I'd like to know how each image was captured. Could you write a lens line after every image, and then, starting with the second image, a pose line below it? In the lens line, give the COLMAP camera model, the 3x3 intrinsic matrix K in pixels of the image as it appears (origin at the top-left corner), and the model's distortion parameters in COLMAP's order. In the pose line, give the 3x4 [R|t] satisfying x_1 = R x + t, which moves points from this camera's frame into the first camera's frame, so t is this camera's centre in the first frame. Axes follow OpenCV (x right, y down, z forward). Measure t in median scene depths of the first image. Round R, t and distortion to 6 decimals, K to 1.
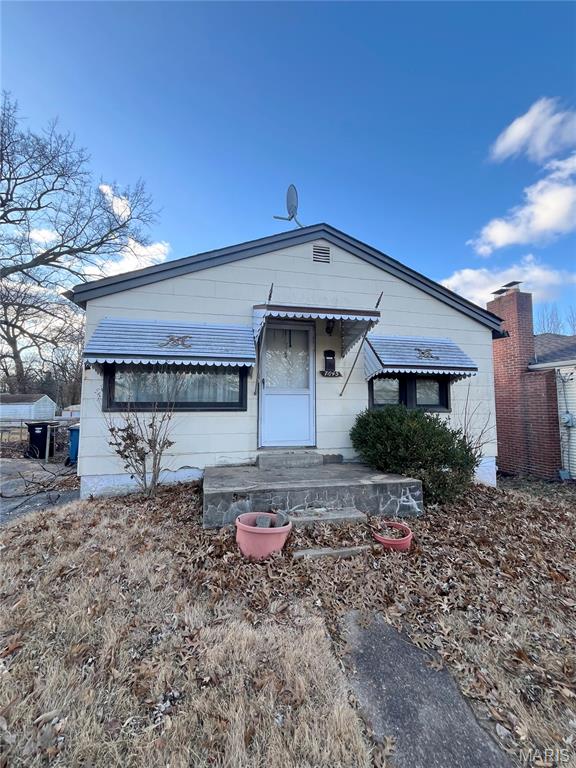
lens RADIAL K [[307.3, 0, 286.8], [0, 307.3, 382.3], [0, 0, 1]] dist [-0.004676, -0.000553]
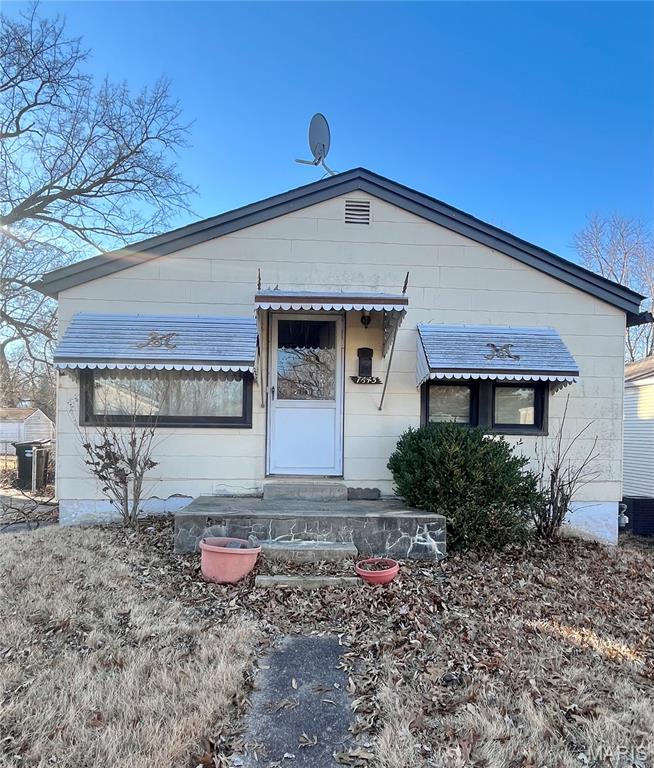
lens RADIAL K [[509.1, 0, 328.0], [0, 509.1, 434.0], [0, 0, 1]] dist [-0.000158, -0.015751]
pose [[0.987771, 0.015614, -0.155129, 0.257266], [-0.002909, 0.996645, 0.081796, 0.001487], [0.155886, -0.080344, 0.984502, -0.240582]]
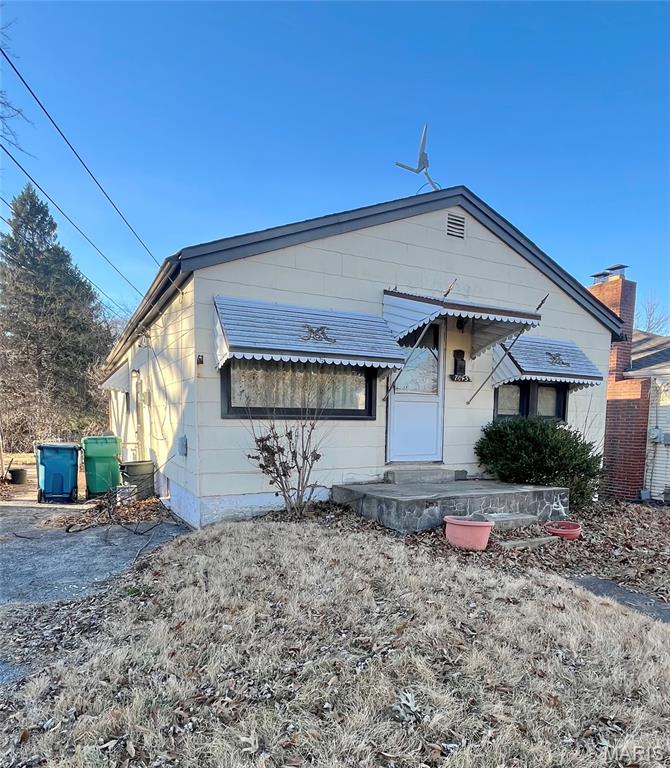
lens RADIAL K [[514.3, 0, 350.8], [0, 514.3, 474.0], [0, 0, 1]] dist [-0.009980, 0.001290]
pose [[0.963969, -0.016258, 0.265516, -0.563053], [-0.033228, 0.982954, 0.180823, -0.014630], [-0.263929, -0.183130, 0.946998, -0.343997]]
